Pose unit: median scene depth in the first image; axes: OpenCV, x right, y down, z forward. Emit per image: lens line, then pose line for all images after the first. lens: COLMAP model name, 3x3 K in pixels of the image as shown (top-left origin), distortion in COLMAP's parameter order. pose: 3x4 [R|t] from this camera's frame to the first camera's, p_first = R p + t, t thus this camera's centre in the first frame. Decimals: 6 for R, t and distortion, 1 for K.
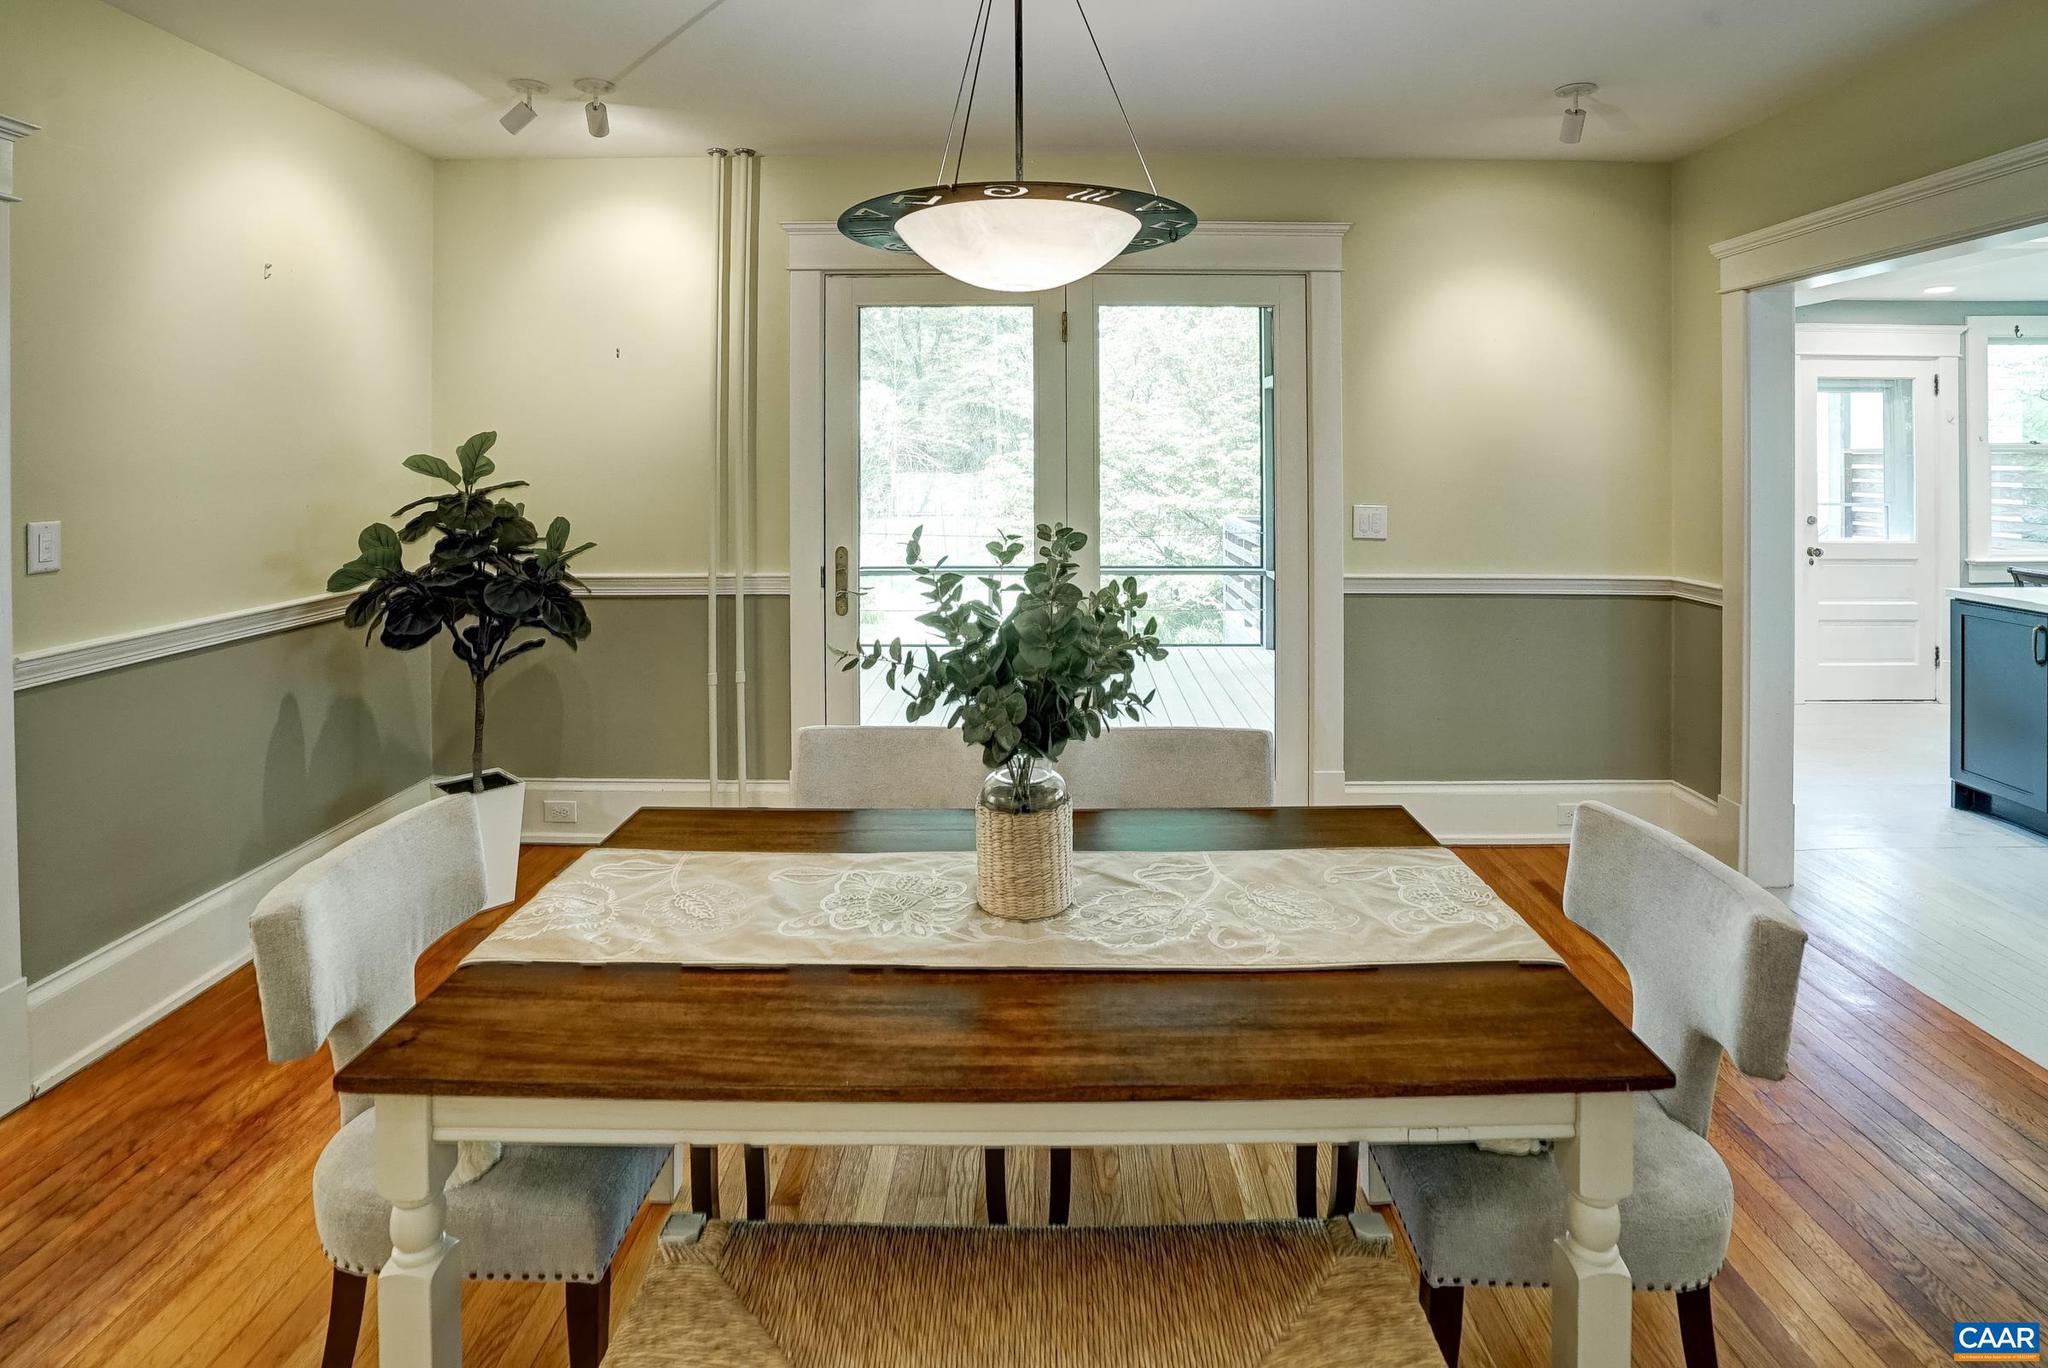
lens RADIAL K [[1013.5, 0, 1015.7], [0, 1013.5, 477.4], [0, 0, 1]] dist [-0.056446, 0.024906]
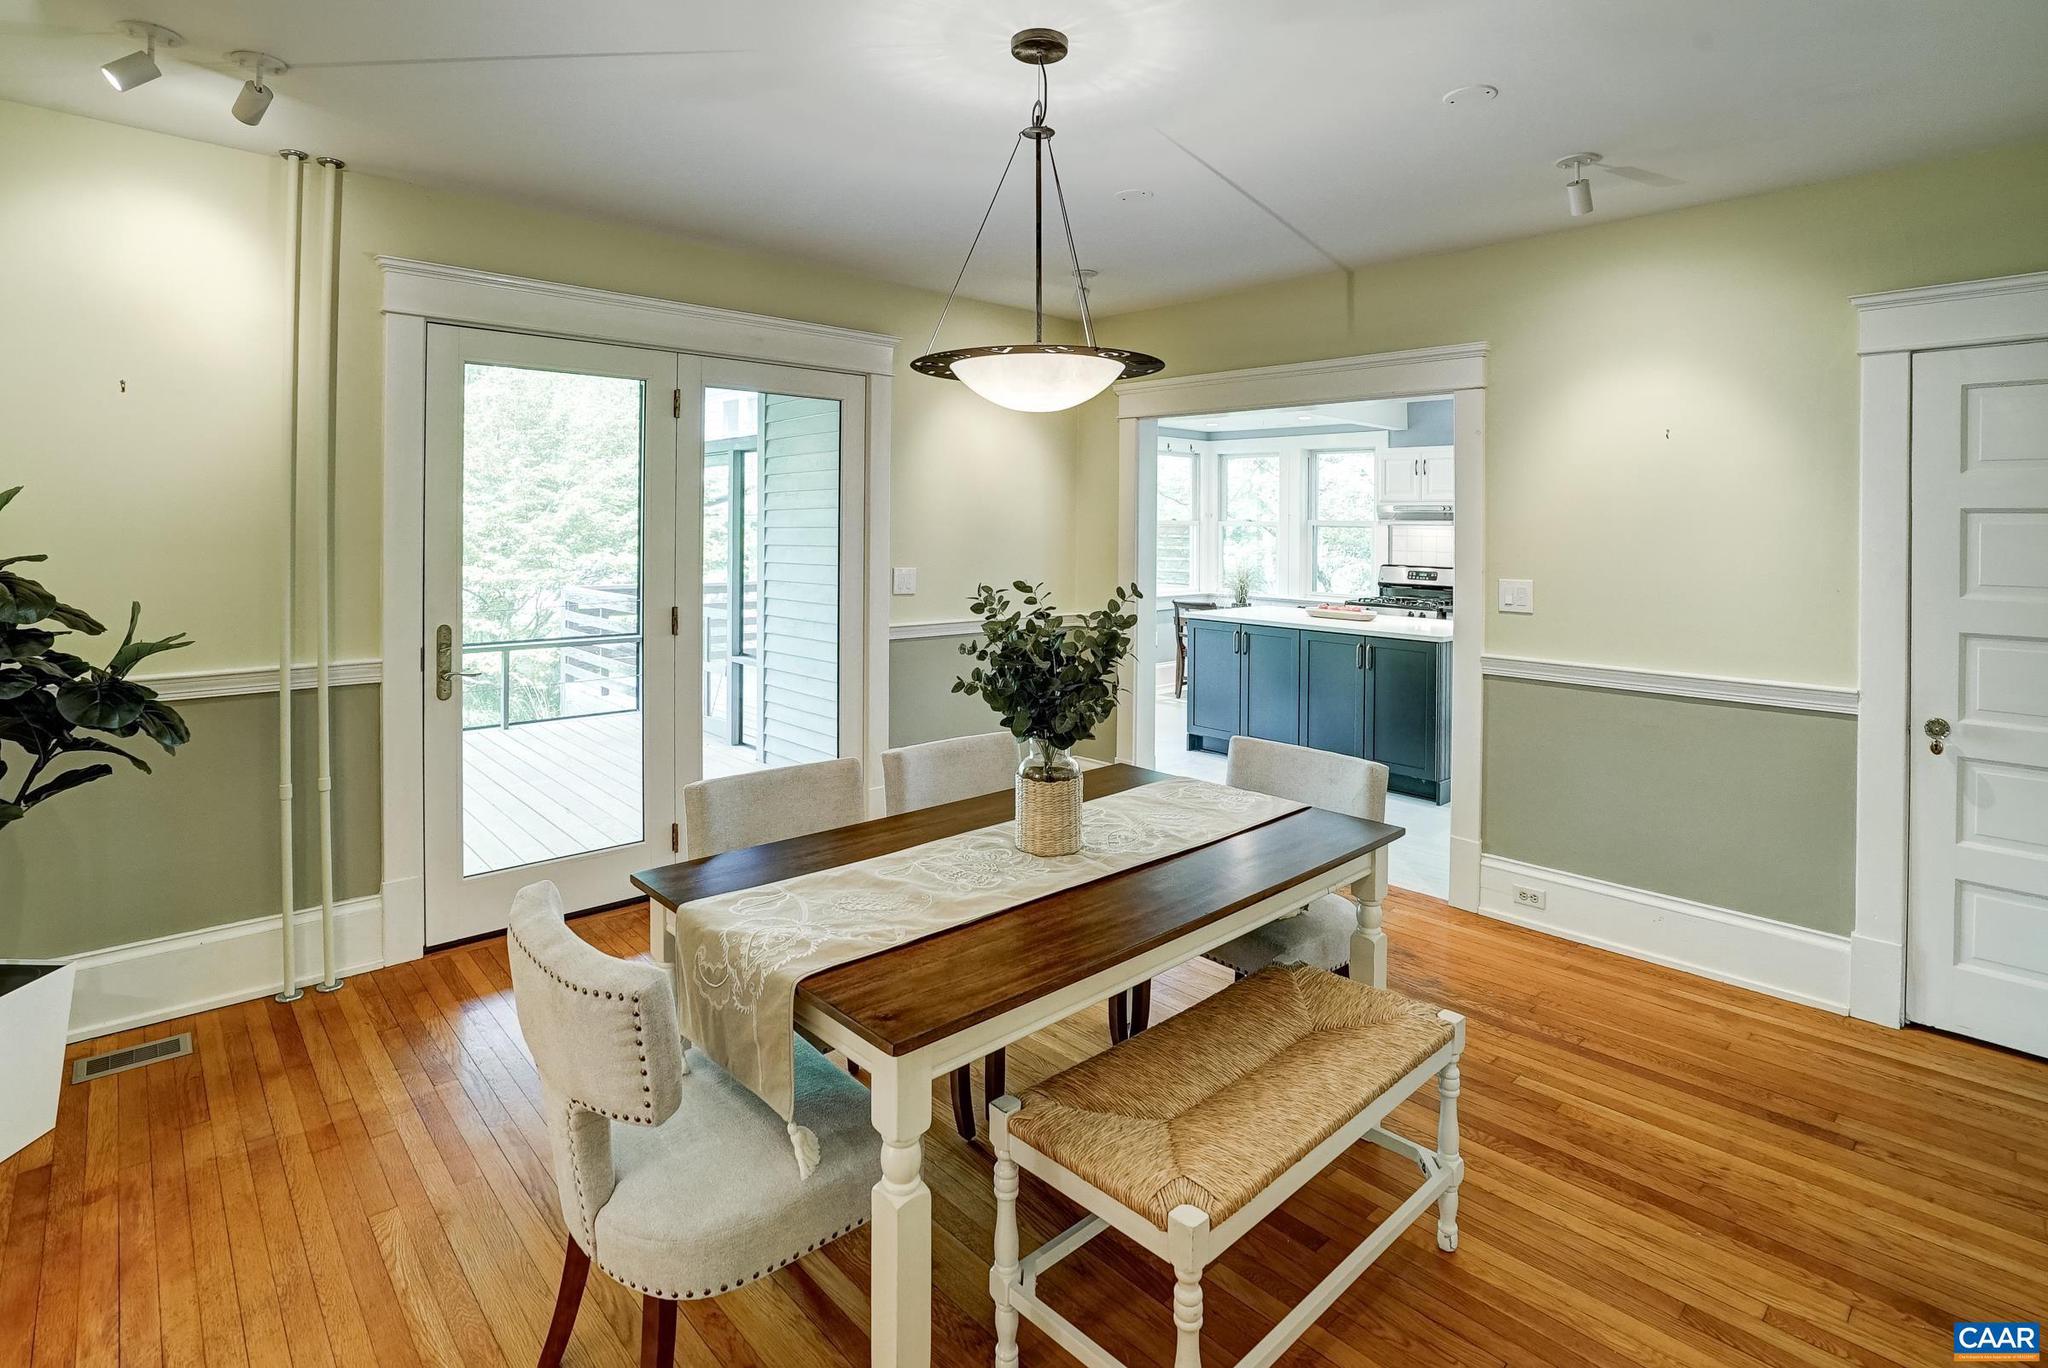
lens RADIAL K [[982.2, 0, 1020.0], [0, 982.2, 566.7], [0, 0, 1]] dist [-0.049630, 0.023872]
pose [[0.743350, -0.021633, 0.668552, -0.378952], [0.007875, 0.999691, 0.023593, 0.000589], [-0.668856, -0.012273, 0.743291, 0.007907]]
